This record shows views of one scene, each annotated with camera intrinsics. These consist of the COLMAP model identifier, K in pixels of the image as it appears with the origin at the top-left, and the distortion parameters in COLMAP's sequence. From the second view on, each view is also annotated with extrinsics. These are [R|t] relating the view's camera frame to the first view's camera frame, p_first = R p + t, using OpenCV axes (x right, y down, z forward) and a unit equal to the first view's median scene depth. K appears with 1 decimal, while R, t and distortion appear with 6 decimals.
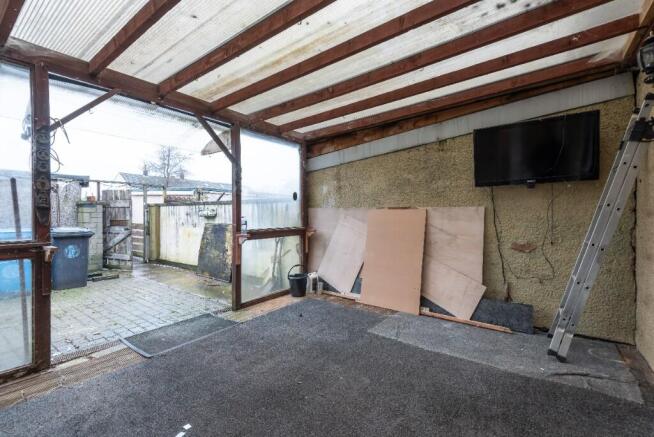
lens RADIAL K [[293.4, 0, 327.0], [0, 293.4, 218.5], [0, 0, 1]] dist [0.011621, -0.000972]
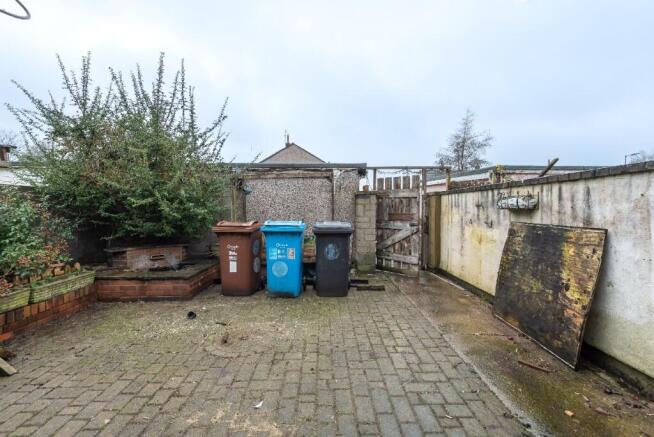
lens RADIAL K [[293.4, 0, 327.0], [0, 293.4, 218.5], [0, 0, 1]] dist [0.011621, -0.000972]
pose [[0.599525, 0.026951, -0.799902, -0.175676], [-0.010656, 0.999613, 0.025694, -0.000428], [0.800285, -0.006880, 0.599580, 0.386072]]
